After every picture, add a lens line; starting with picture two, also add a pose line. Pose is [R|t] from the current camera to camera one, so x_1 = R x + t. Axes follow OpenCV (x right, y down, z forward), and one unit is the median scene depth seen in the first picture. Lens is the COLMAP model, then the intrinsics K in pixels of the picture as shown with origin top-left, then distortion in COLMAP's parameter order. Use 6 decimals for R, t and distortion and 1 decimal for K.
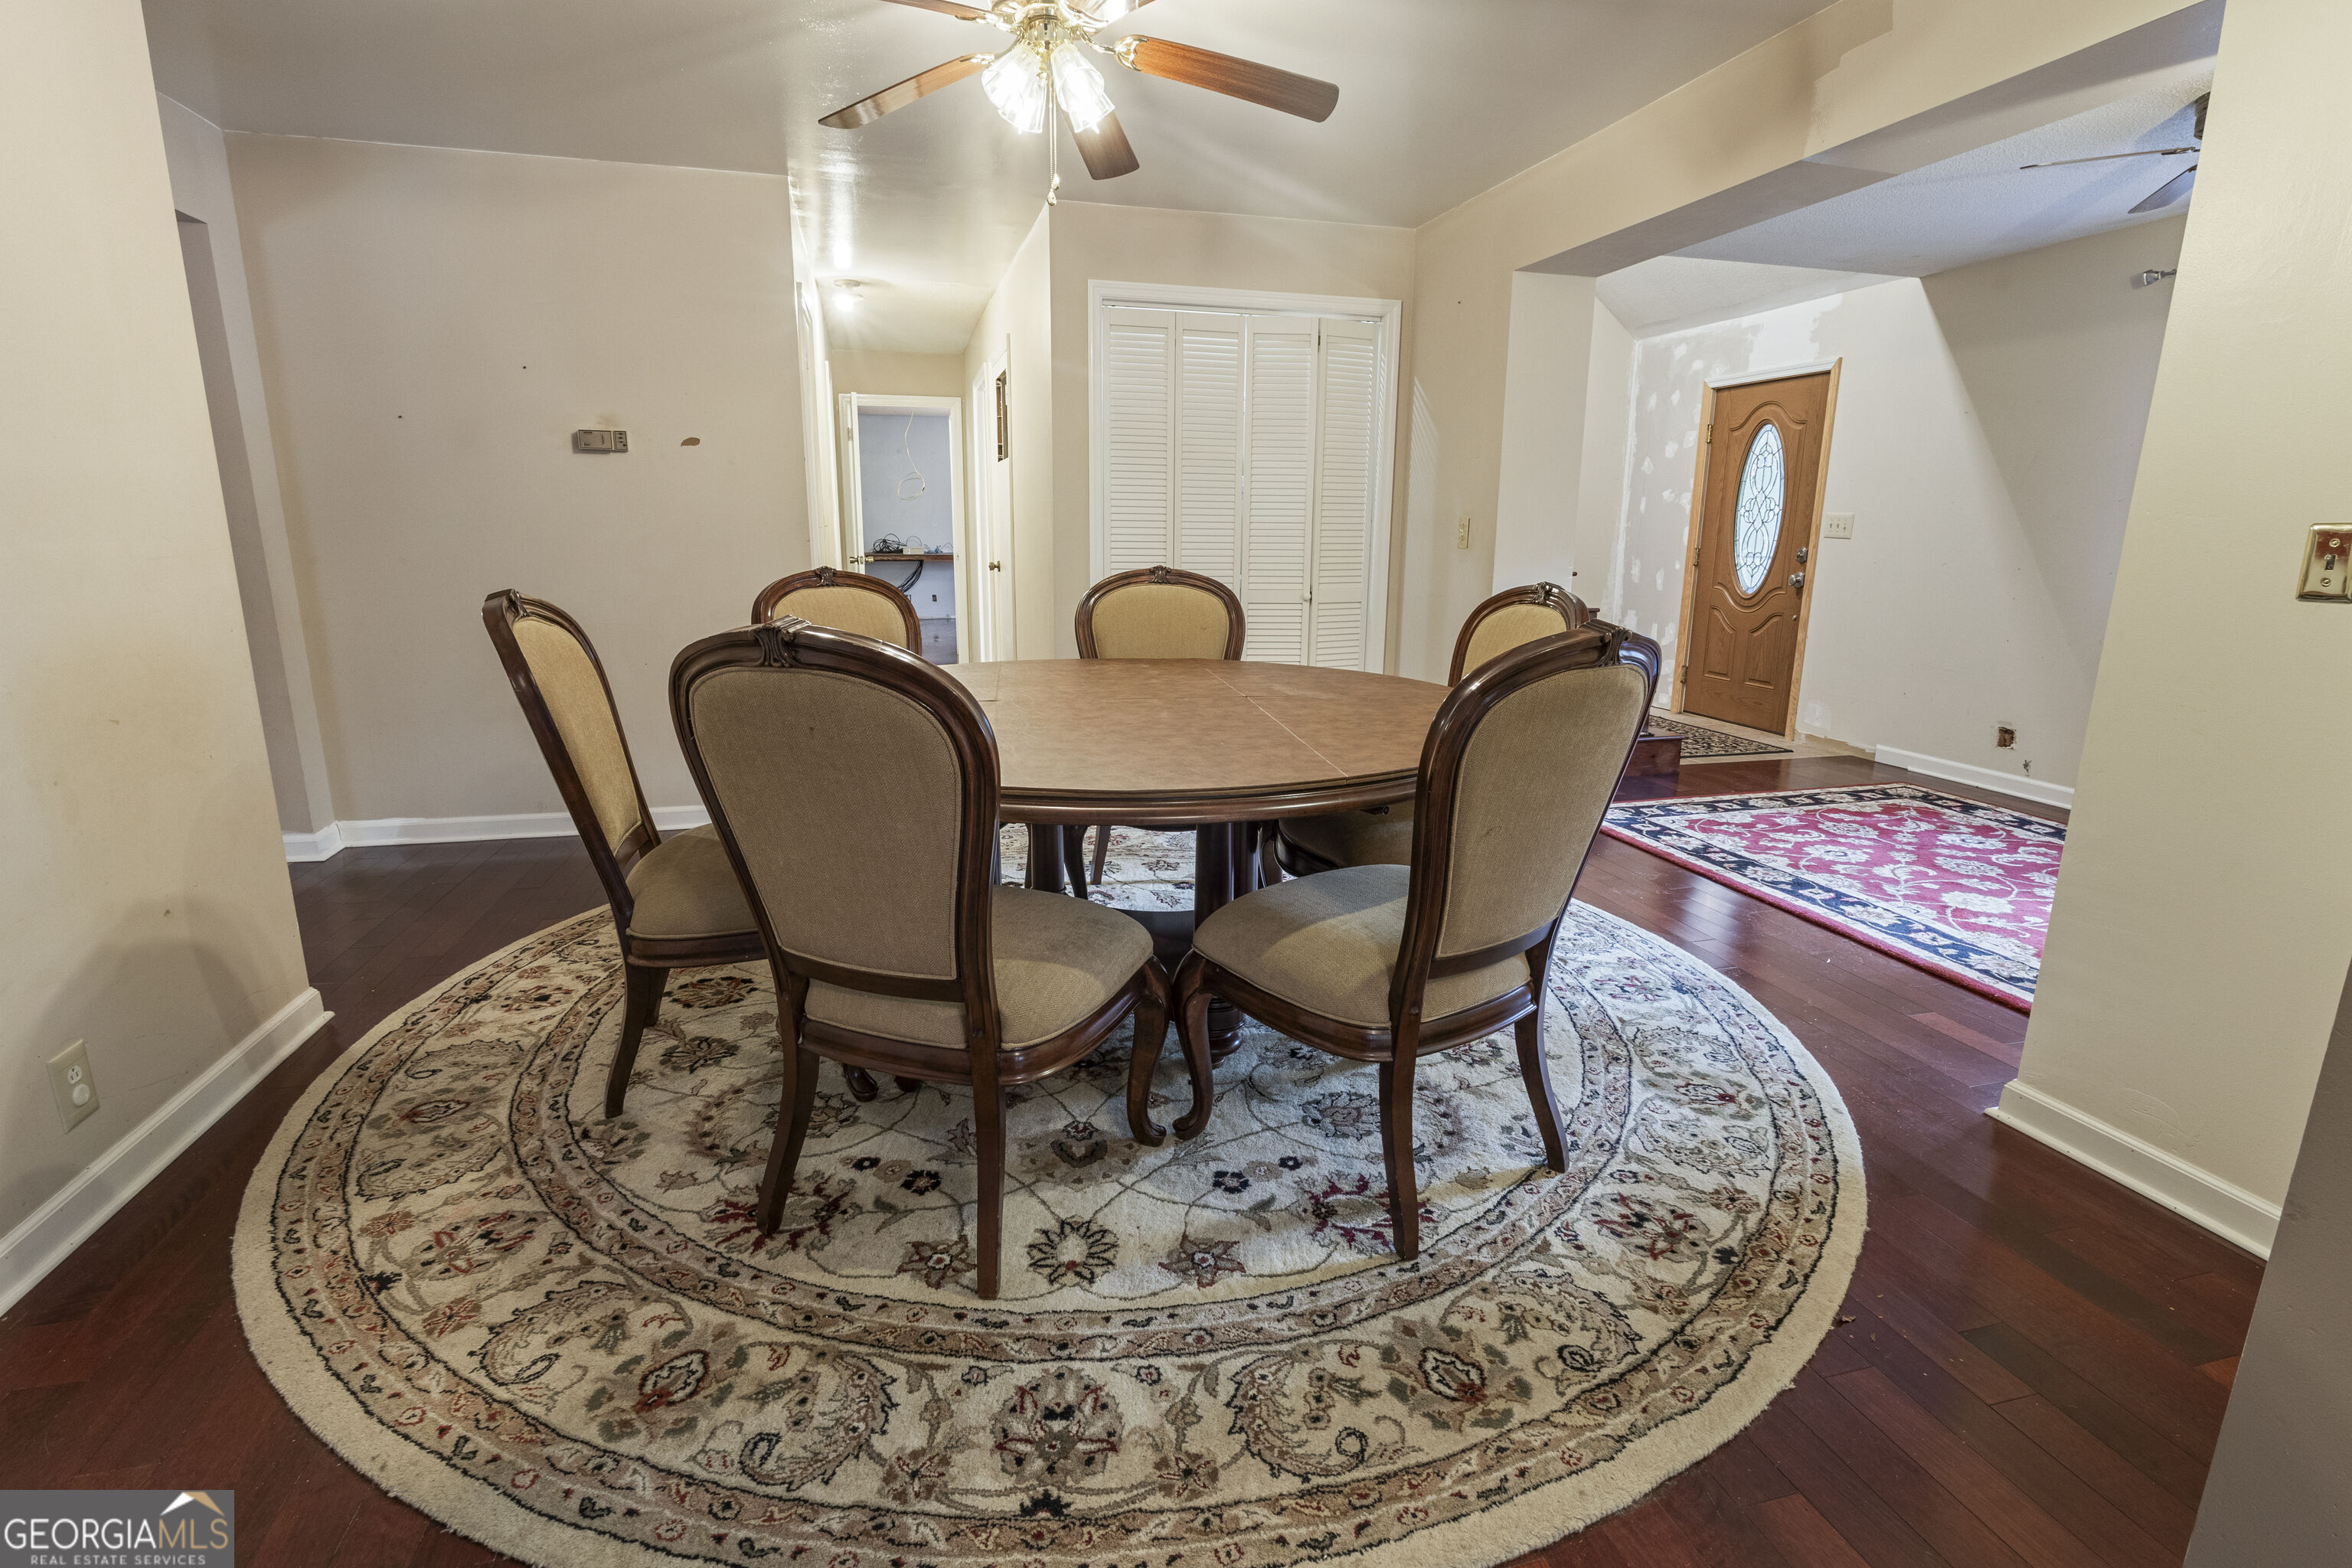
lens RADIAL K [[1110.1, 0, 1175.6], [0, 1110.1, 780.3], [0, 0, 1]] dist [-0.008335, -0.000768]
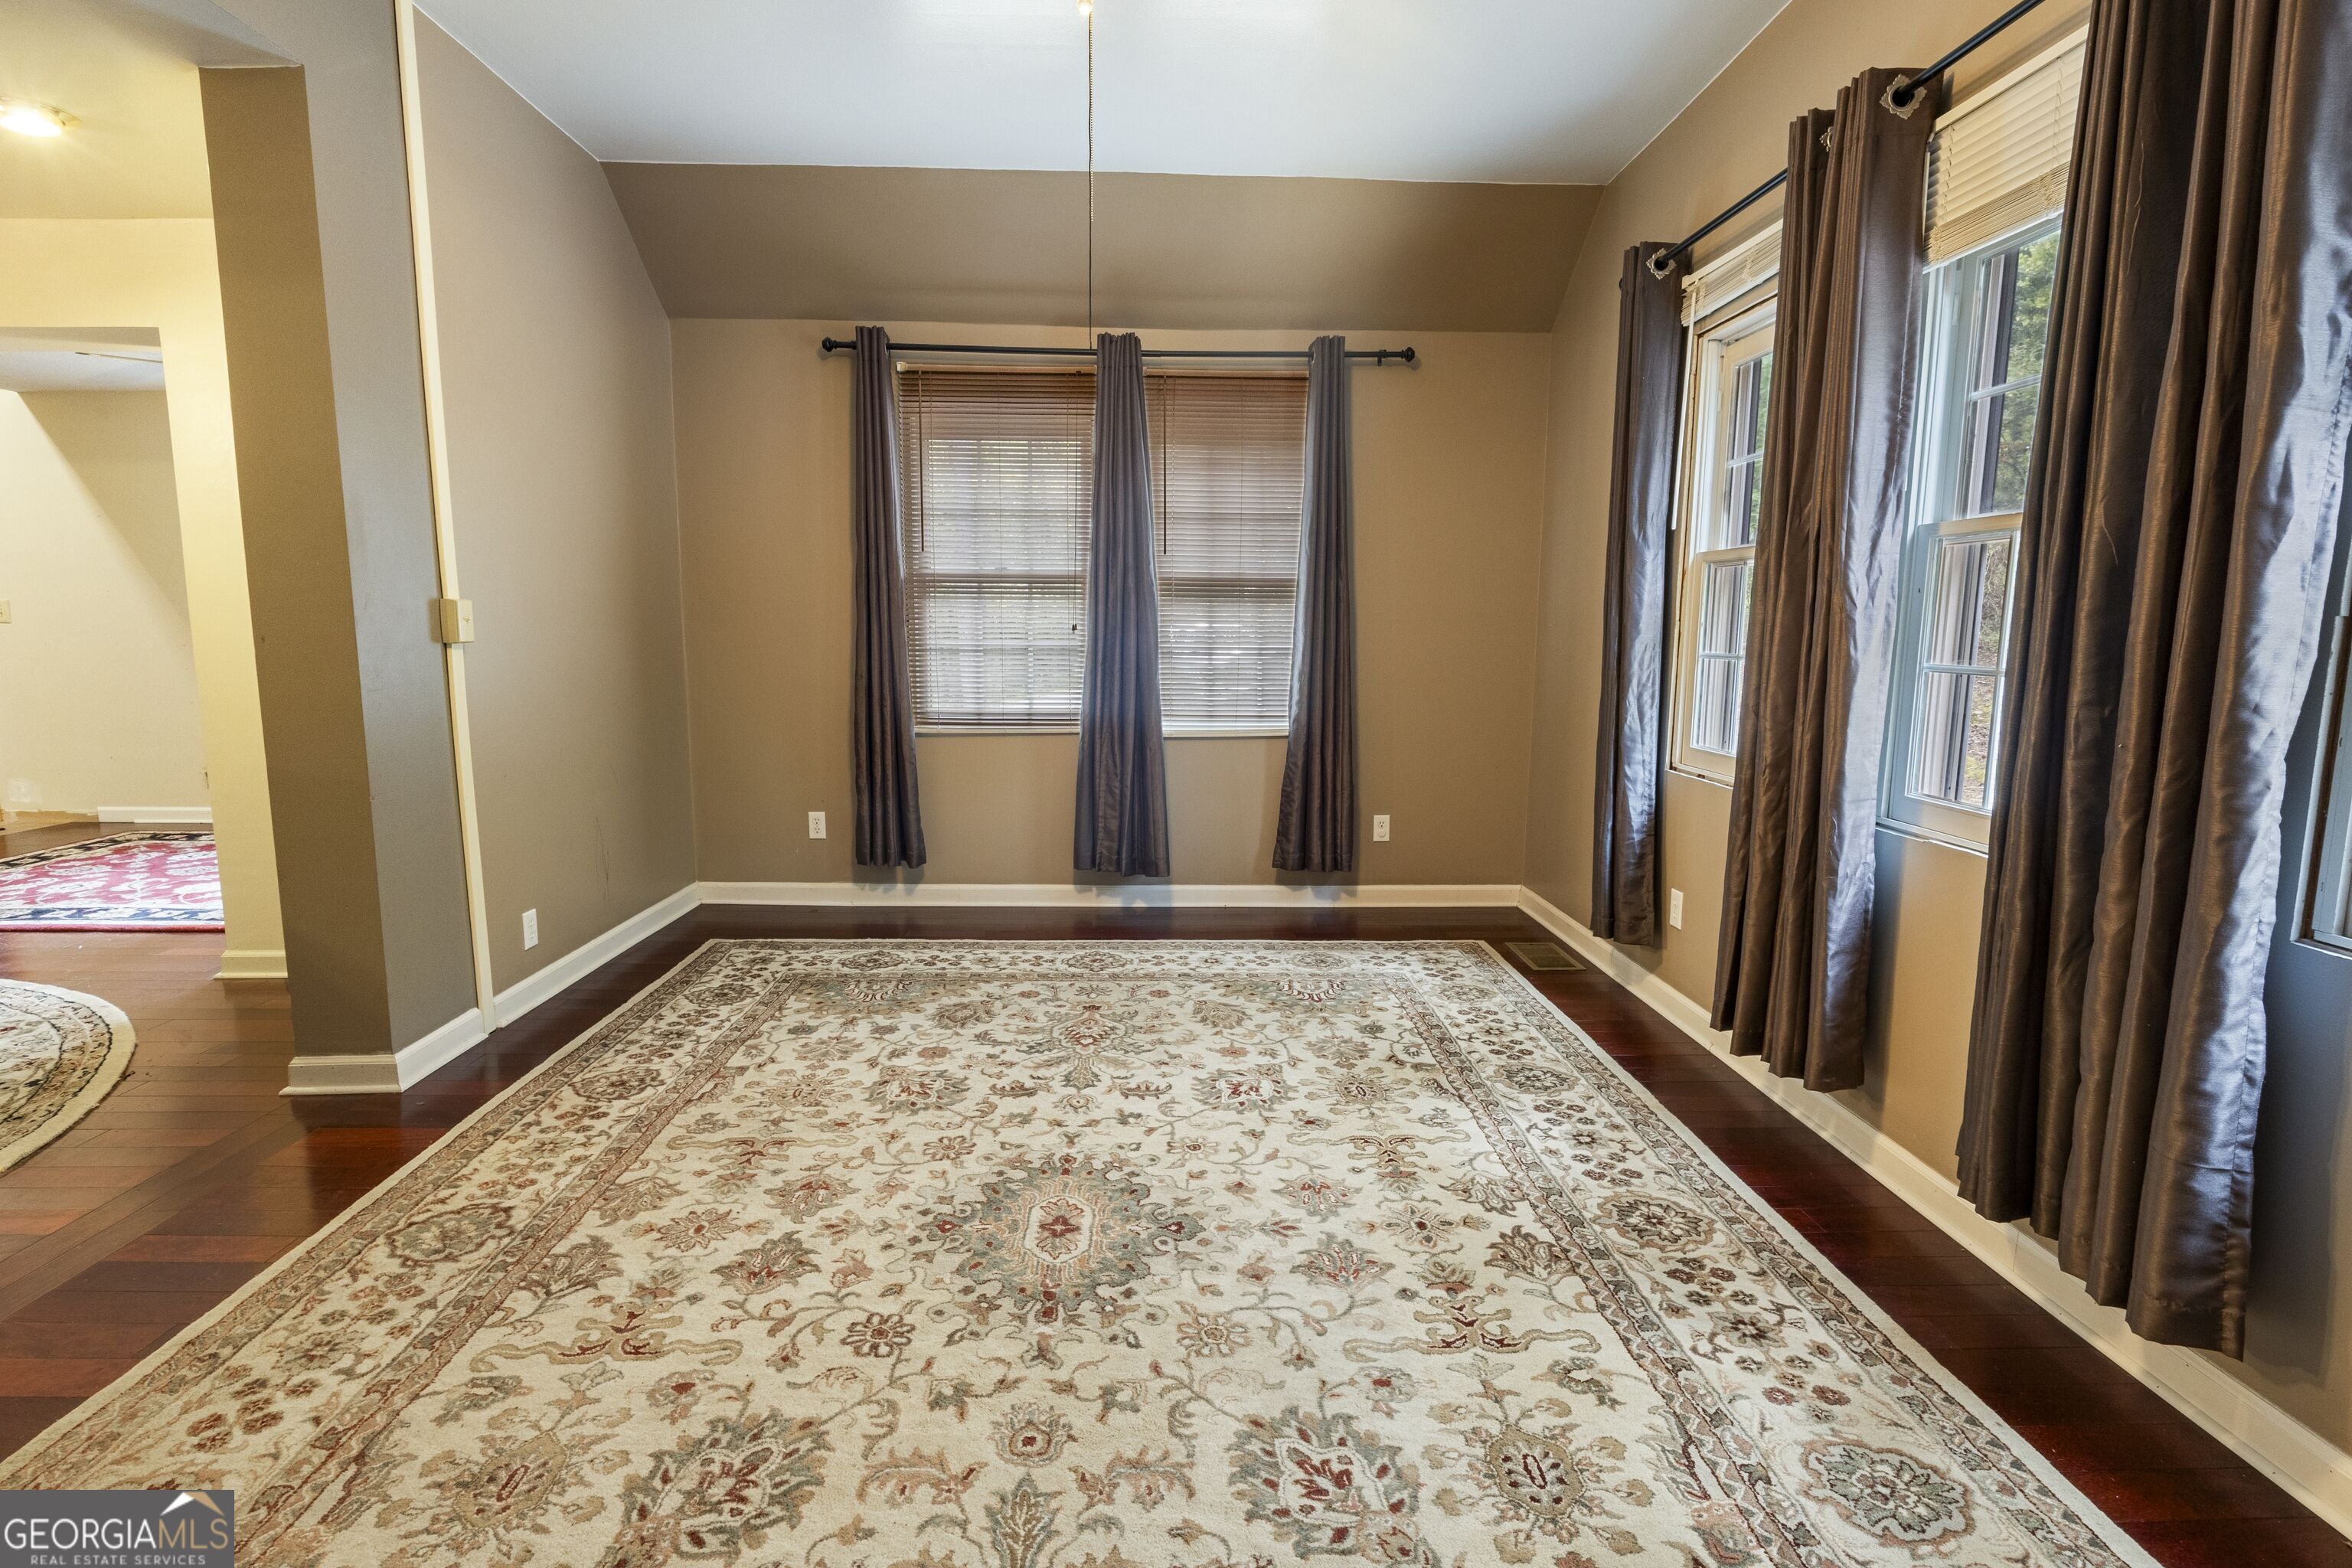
lens RADIAL K [[1110.1, 0, 1181.8], [0, 1110.1, 779.2], [0, 0, 1]] dist [-0.008335, -0.000768]
pose [[0.226354, -0.137274, 0.964323, -0.418640], [0.210719, 0.973476, 0.089115, 0.173245], [-0.950979, 0.183029, 0.249277, -0.734695]]
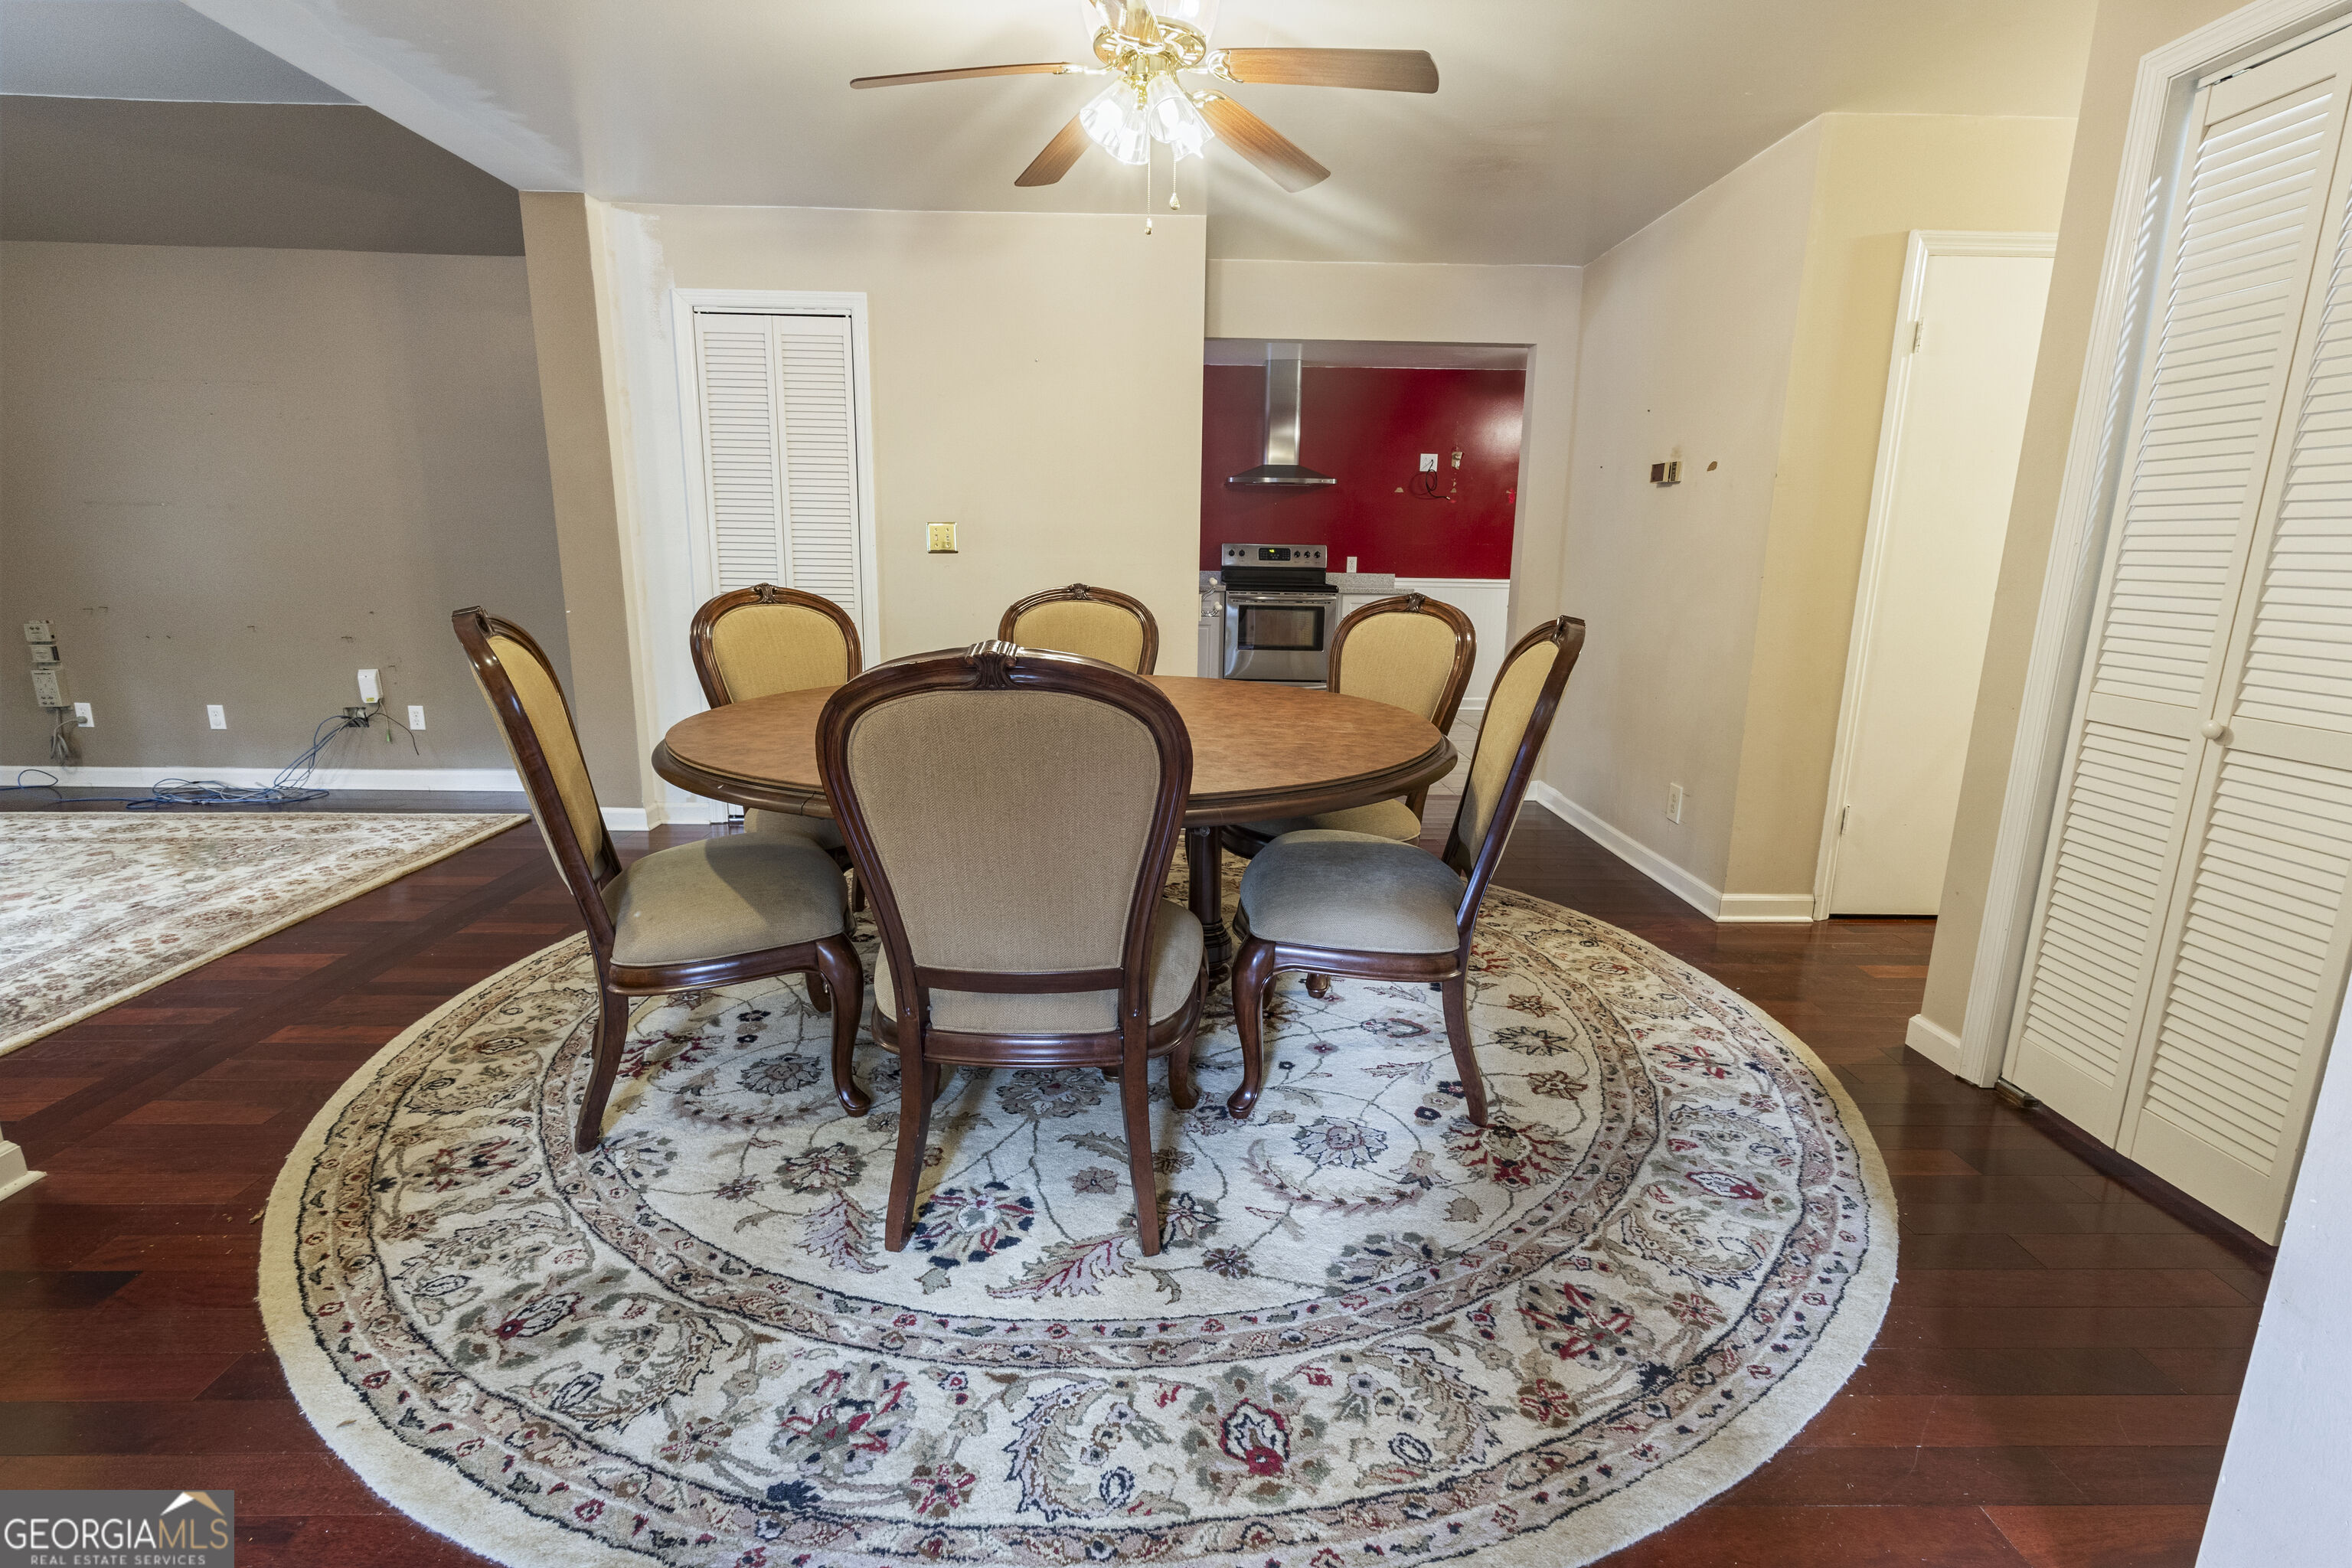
lens RADIAL K [[1085.1, 0, 1173.4], [0, 1085.1, 792.4], [0, 0, 1]] dist [0.006235, 0.001860]
pose [[-0.238321, 0.202999, -0.949734, 0.985403], [-0.232669, 0.937499, 0.258768, -0.312740], [0.942904, 0.282643, -0.176195, 1.420779]]
